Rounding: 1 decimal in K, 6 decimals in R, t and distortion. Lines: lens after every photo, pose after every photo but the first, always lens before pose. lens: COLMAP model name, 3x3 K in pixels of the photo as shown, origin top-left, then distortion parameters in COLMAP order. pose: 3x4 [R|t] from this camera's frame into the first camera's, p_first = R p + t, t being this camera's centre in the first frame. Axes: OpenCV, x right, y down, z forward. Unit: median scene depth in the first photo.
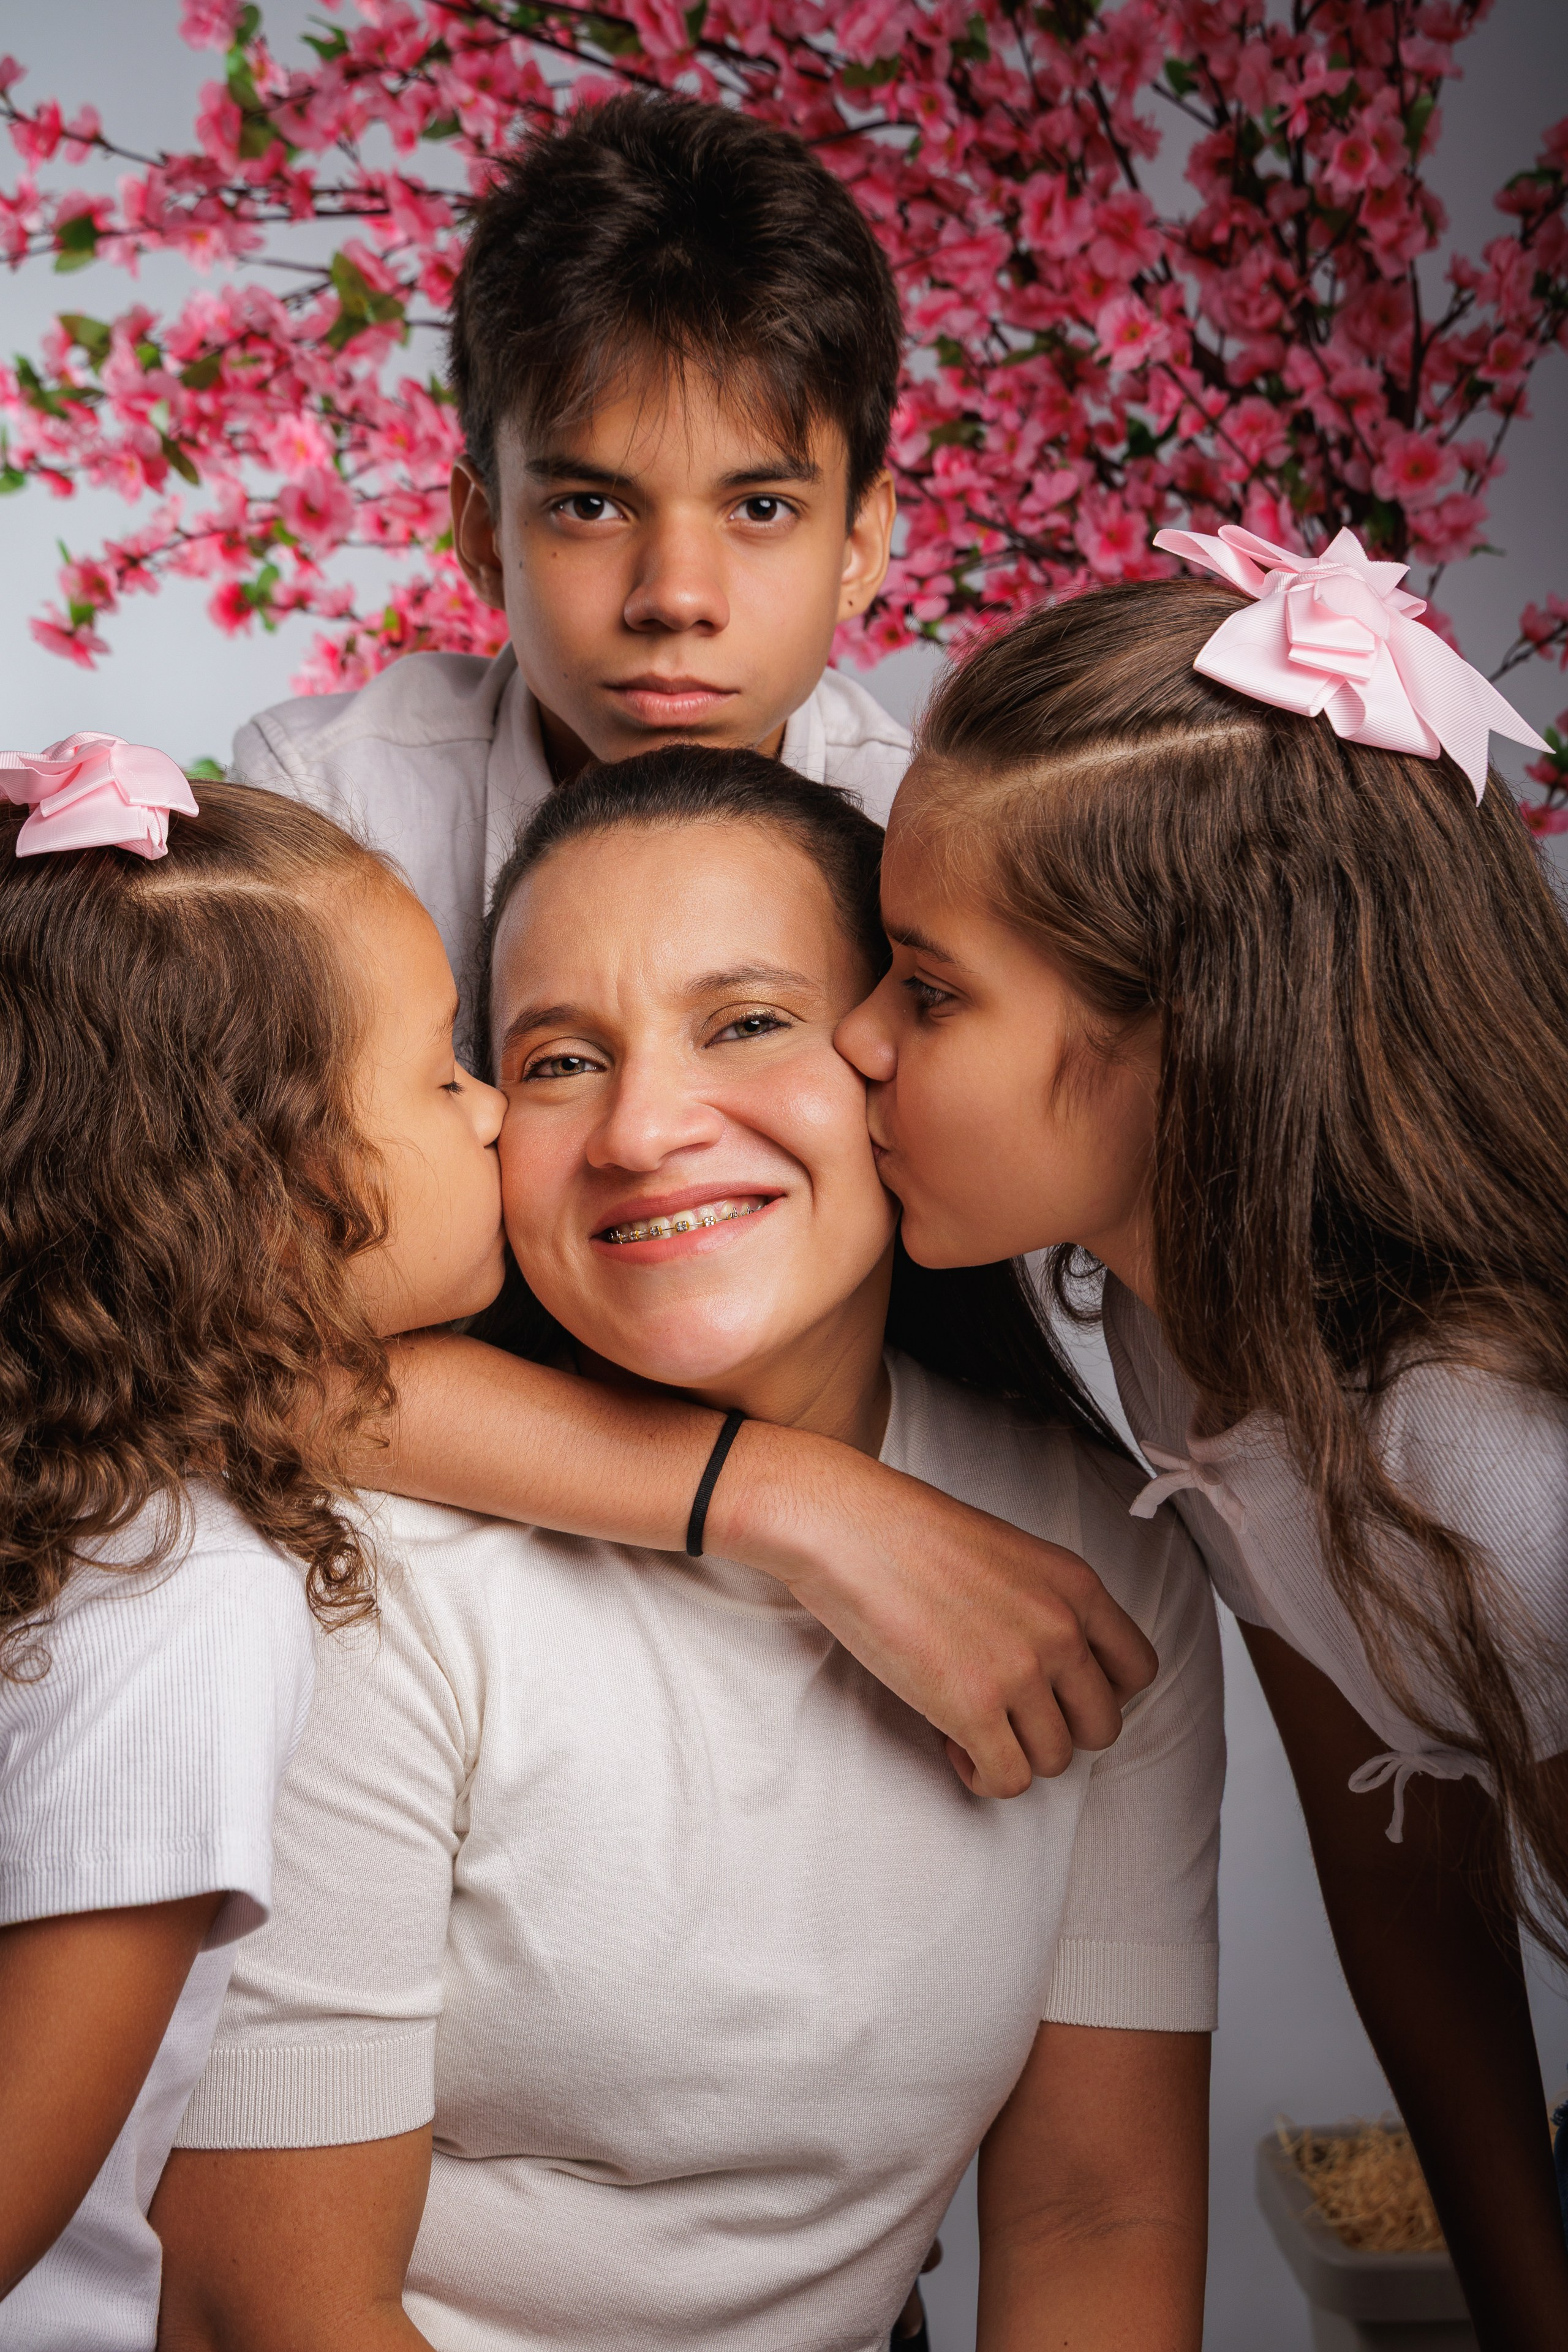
lens RADIAL K [[3131.6, 0, 724.7], [0, 3131.6, 1155.0], [0, 0, 1]] dist [0.037193, 0.000000]
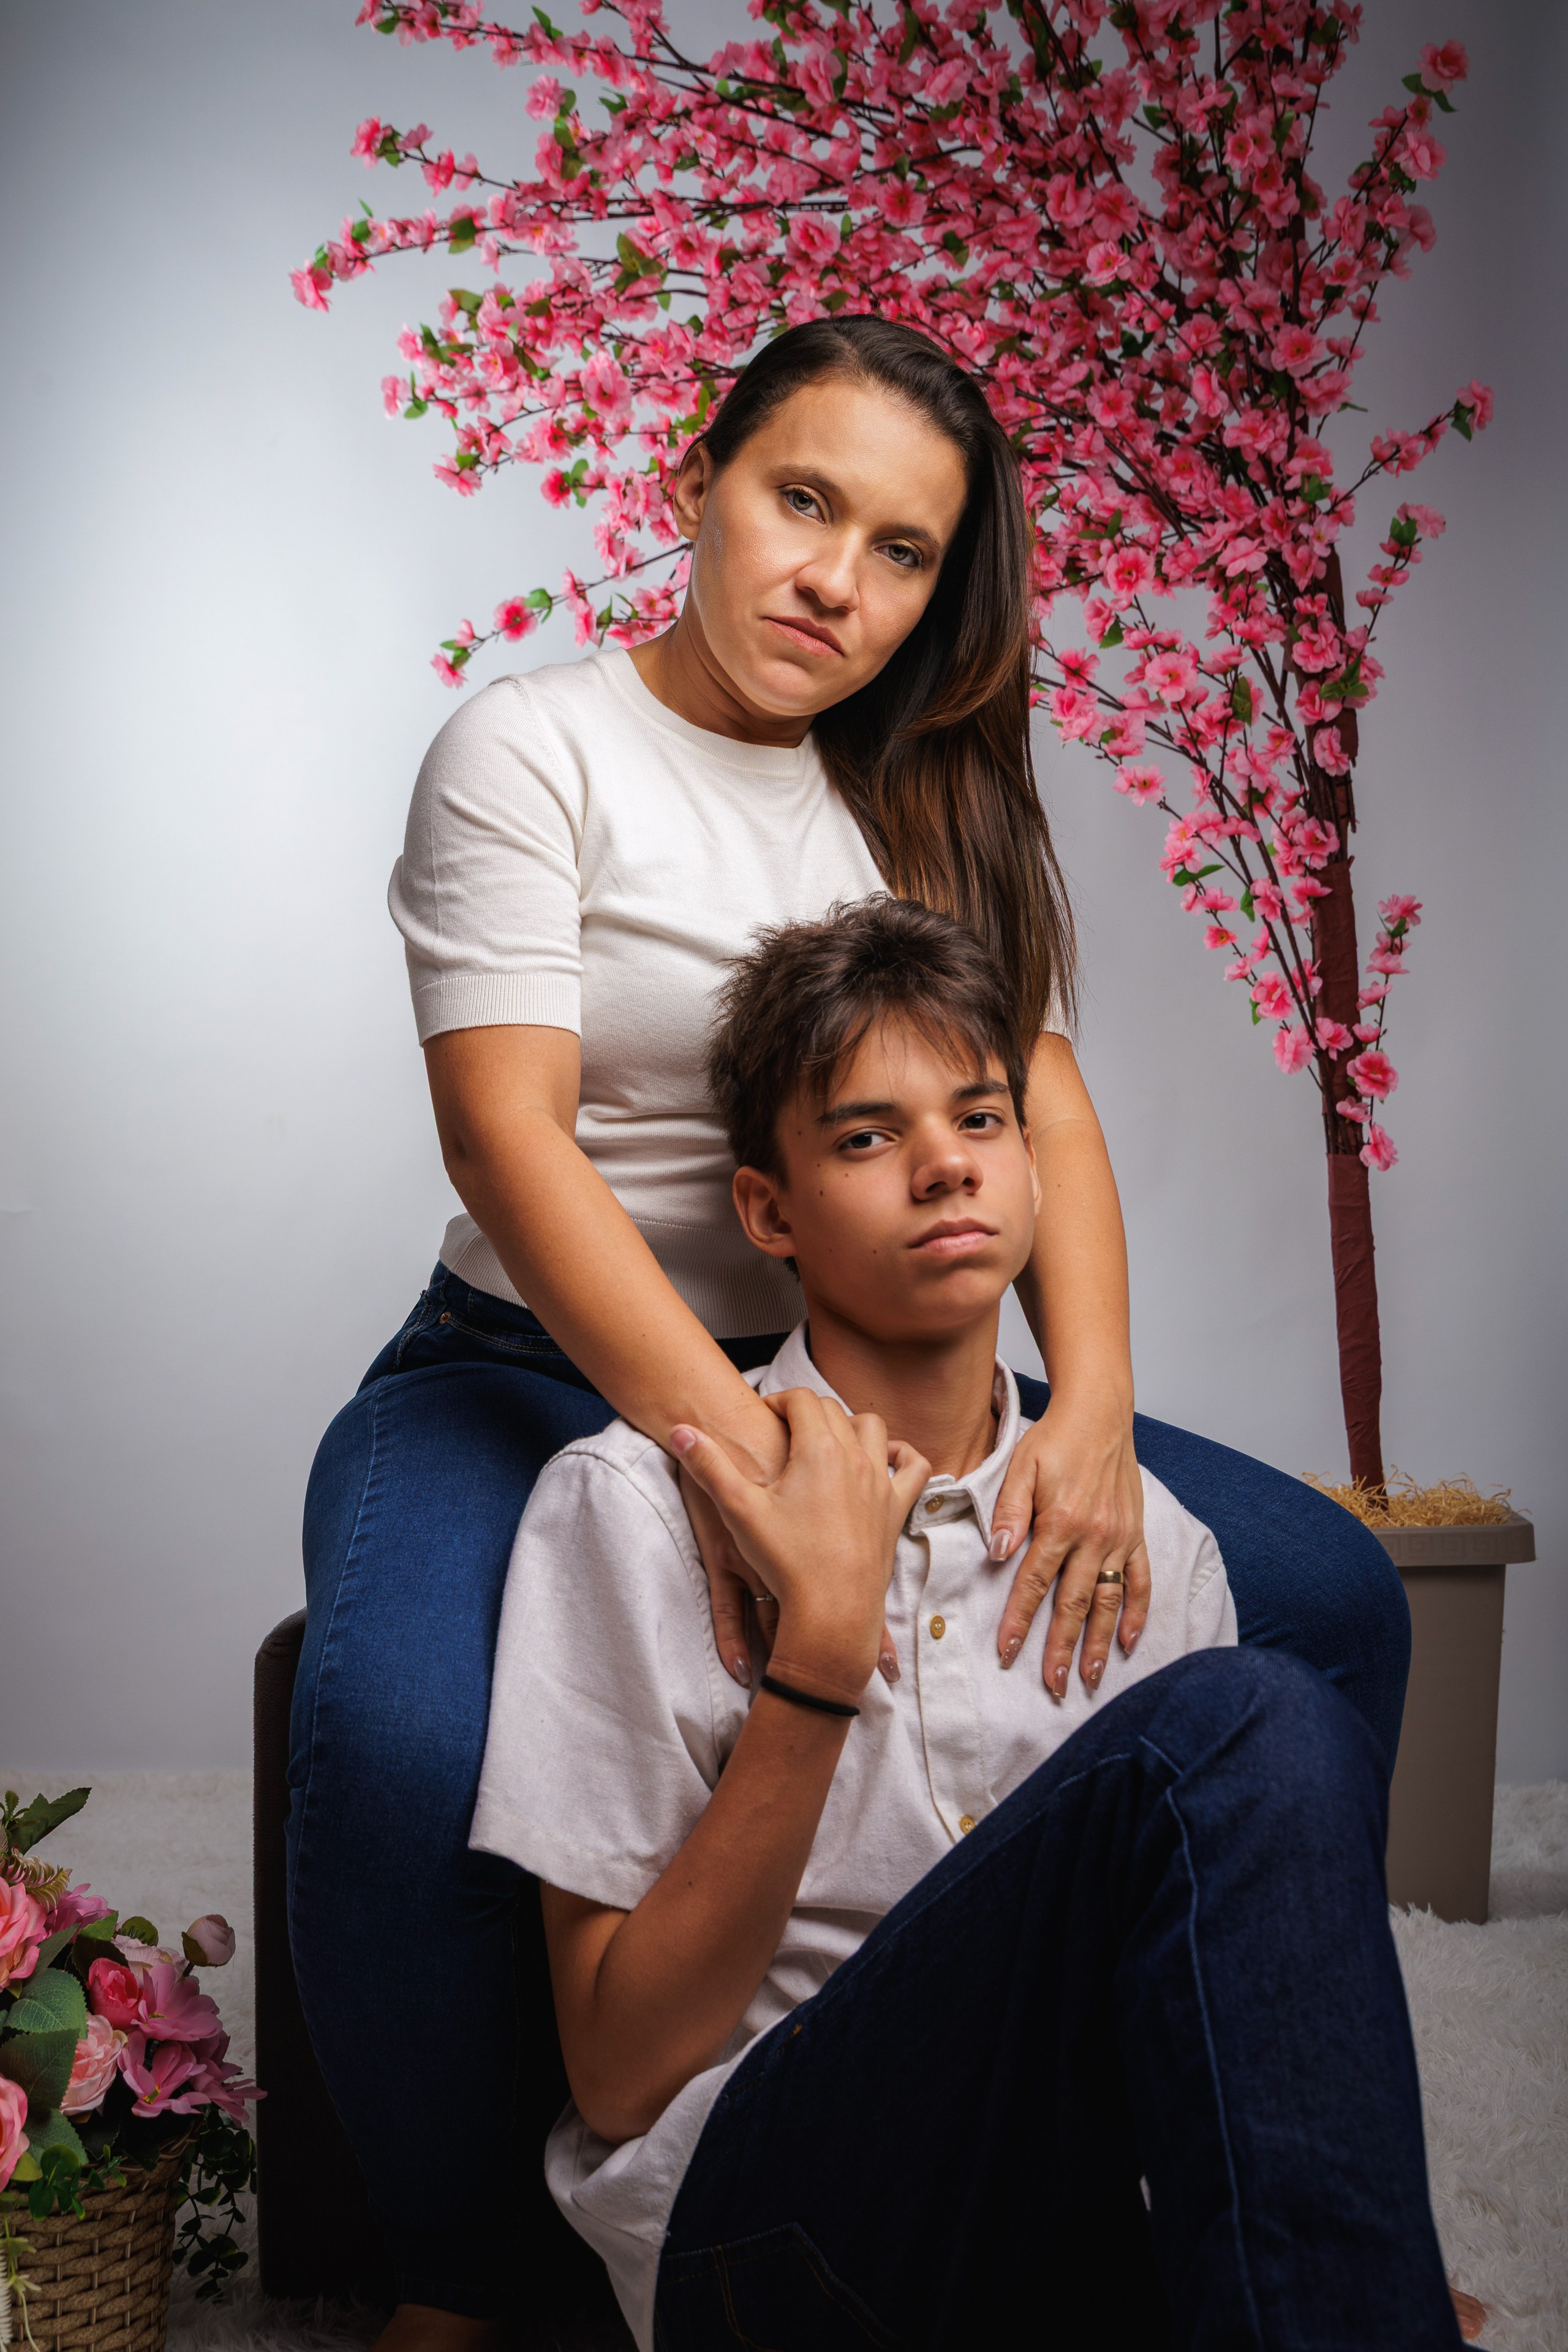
lens RADIAL K [[2912.0, 0, 762.0], [0, 2912.0, 1137.2], [0, 0, 1]] dist [0.044791, 0.000000]
pose [[0.996064, -0.003950, -0.088546, 0.078925], [-0.000748, 0.998596, -0.052960, 0.250926], [0.088631, 0.052818, 0.994663, -0.458420]]
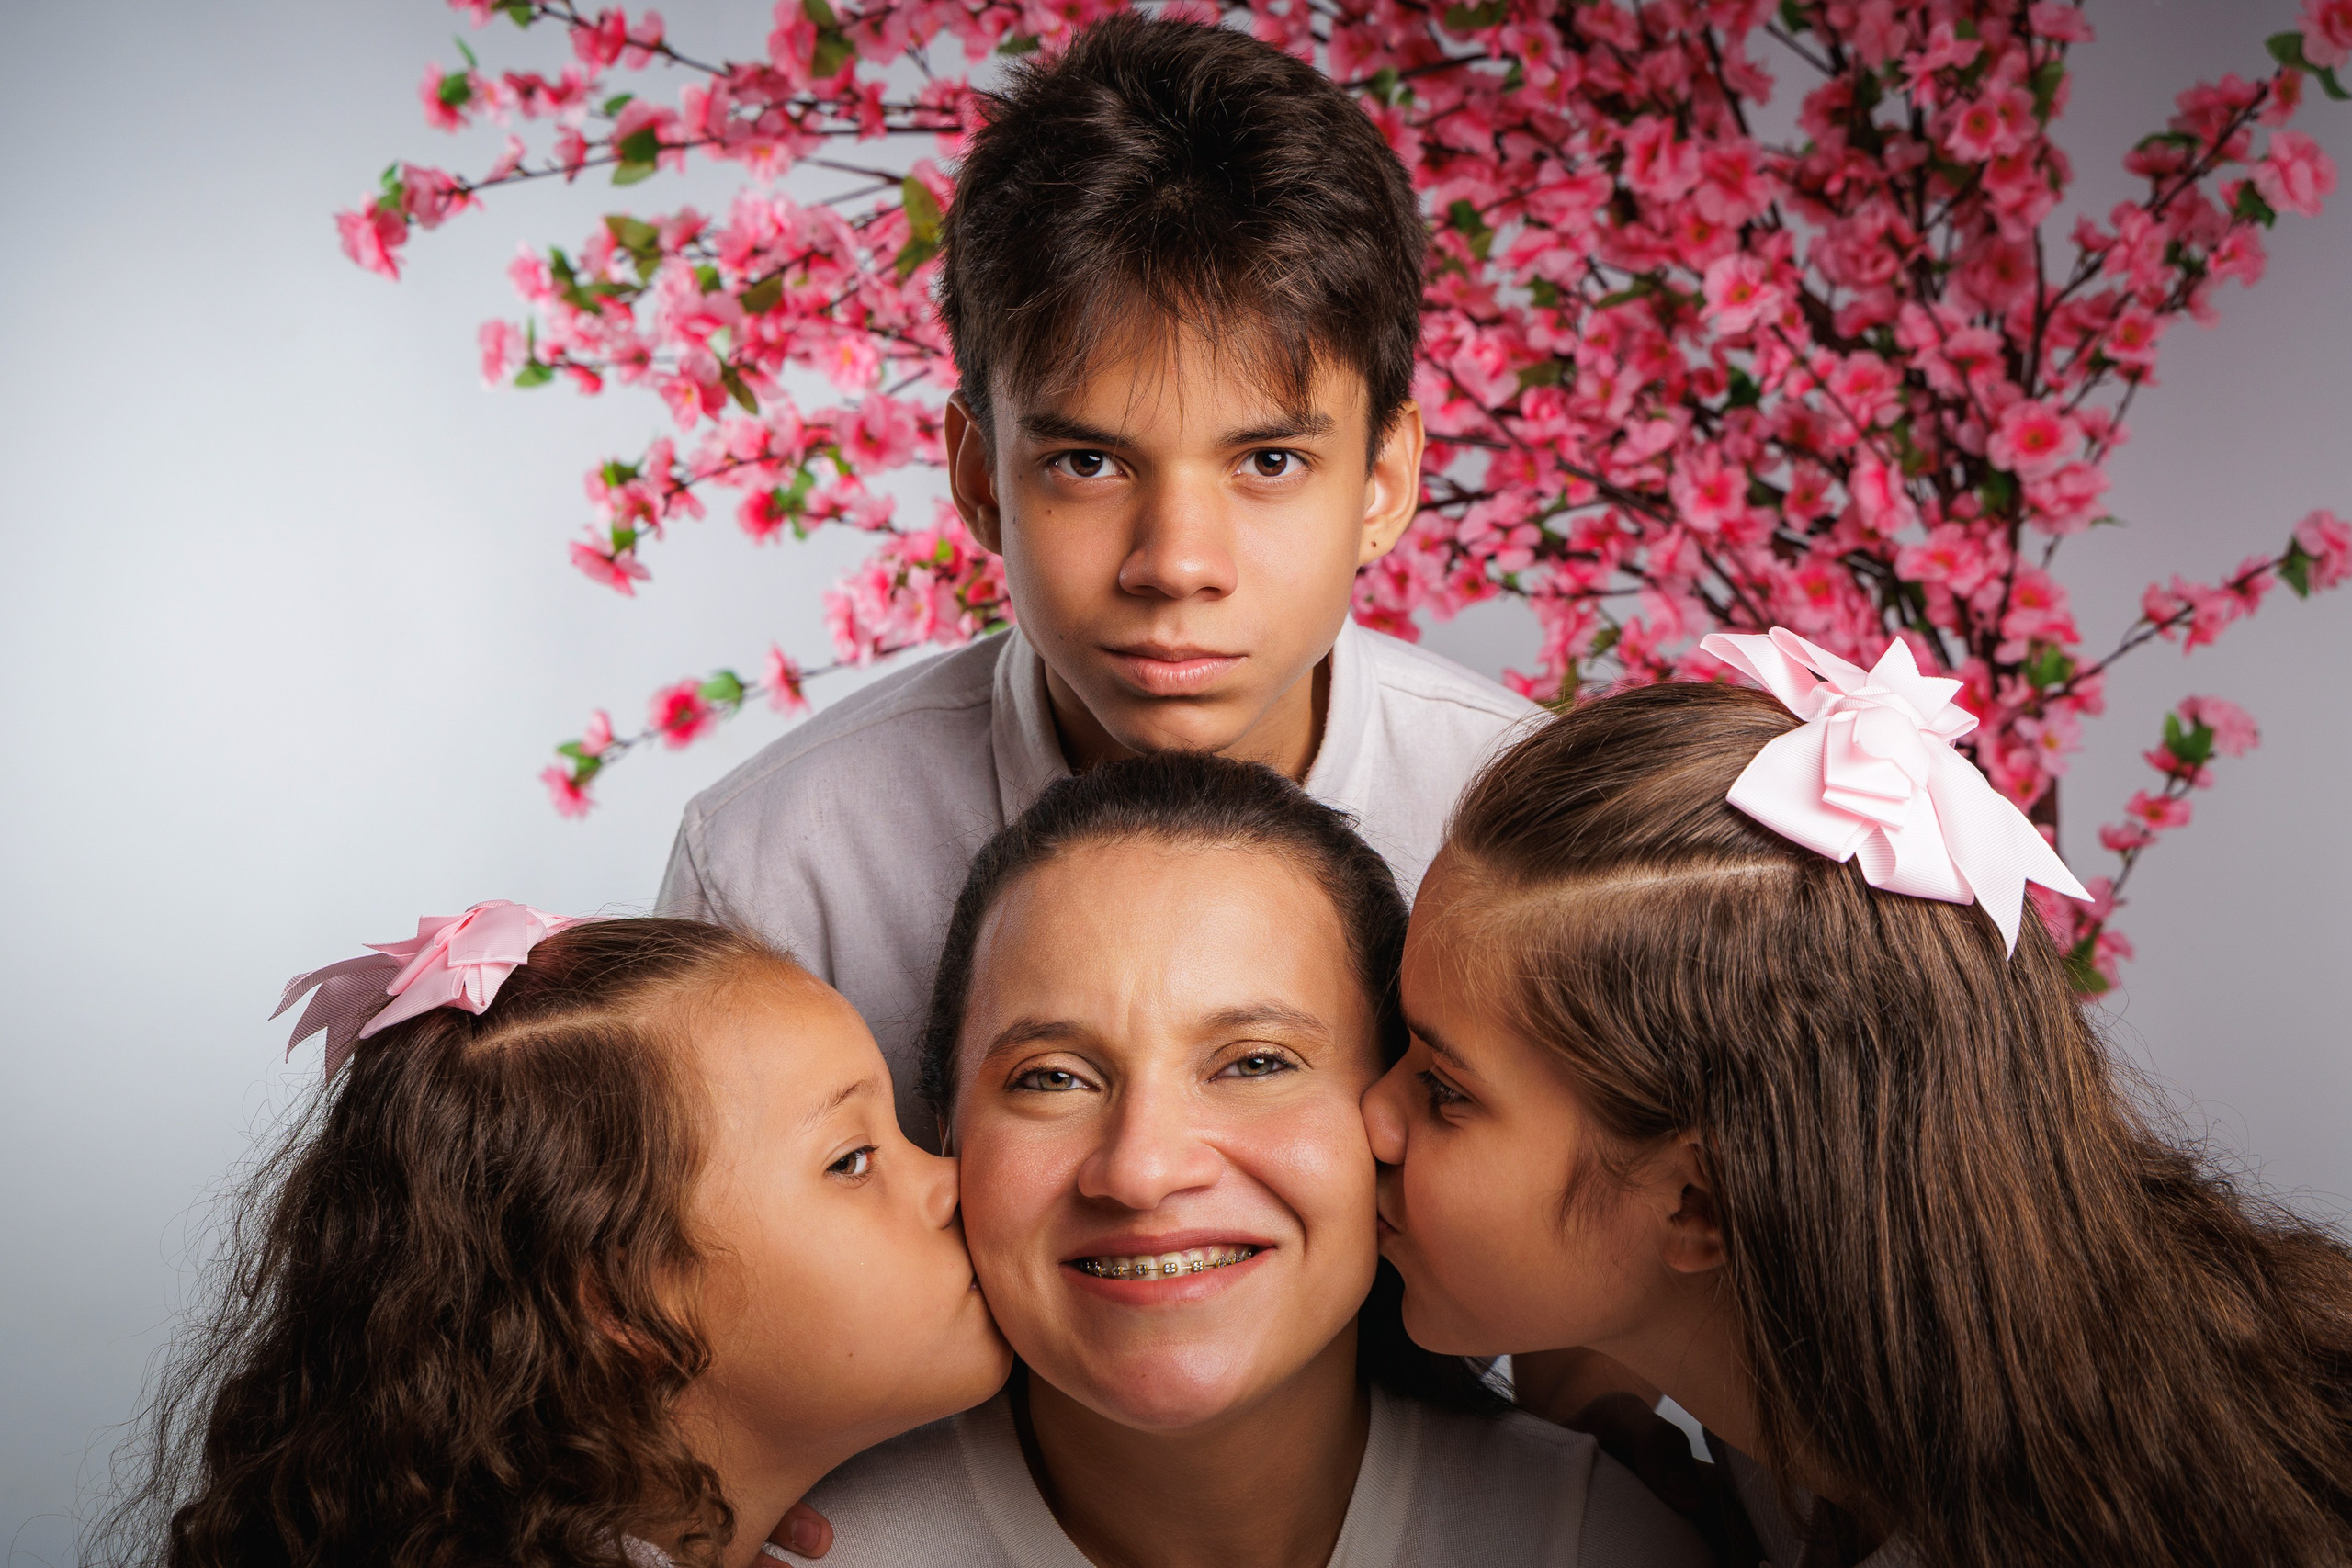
lens RADIAL K [[3617.3, 0, 1138.7], [0, 3617.3, 799.5], [0, 0, 1]] dist [0.038927, 0.000000]
pose [[0.999174, 0.038388, -0.013319, -0.030481], [-0.039073, 0.997684, -0.055683, -0.037919], [0.011151, 0.056157, 0.998360, -0.085918]]
